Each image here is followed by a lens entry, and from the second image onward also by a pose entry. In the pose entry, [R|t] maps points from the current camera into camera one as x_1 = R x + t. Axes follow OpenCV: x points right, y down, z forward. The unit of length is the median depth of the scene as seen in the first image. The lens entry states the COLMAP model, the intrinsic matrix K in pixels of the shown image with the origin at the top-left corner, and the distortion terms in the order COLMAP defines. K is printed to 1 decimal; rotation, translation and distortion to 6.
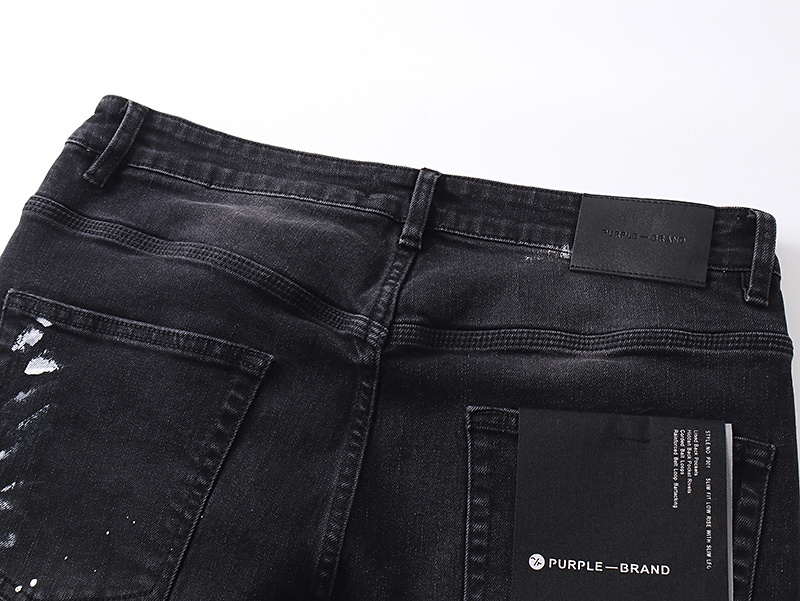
lens RADIAL K [[1611.2, 0, 400.0], [0, 1611.2, 300.5], [0, 0, 1]] dist [-0.156137, -0.153521]
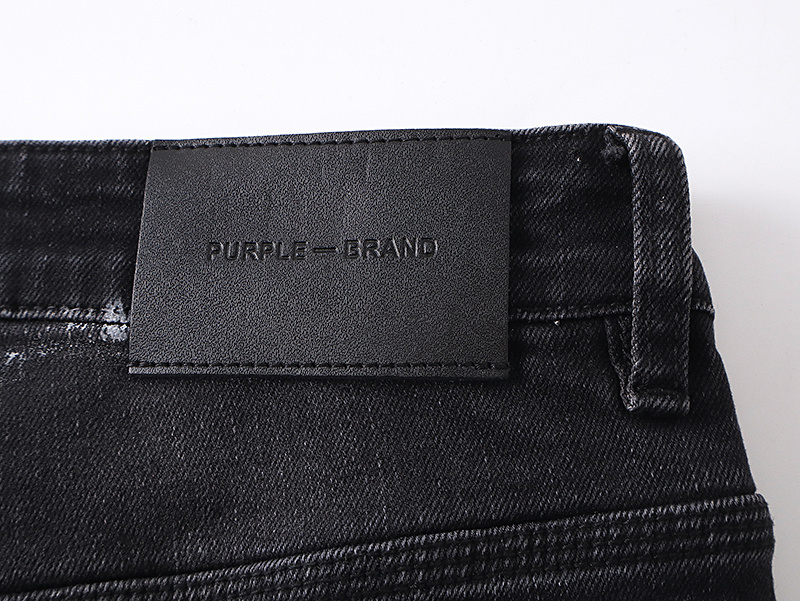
lens RADIAL K [[1611.2, 0, 400.0], [0, 1611.2, 300.5], [0, 0, 1]] dist [-0.156137, -0.153521]
pose [[0.986632, -0.150320, 0.062938, 0.146993], [0.138410, 0.976822, 0.163281, -0.086396], [-0.086024, -0.152387, 0.984570, 0.654056]]
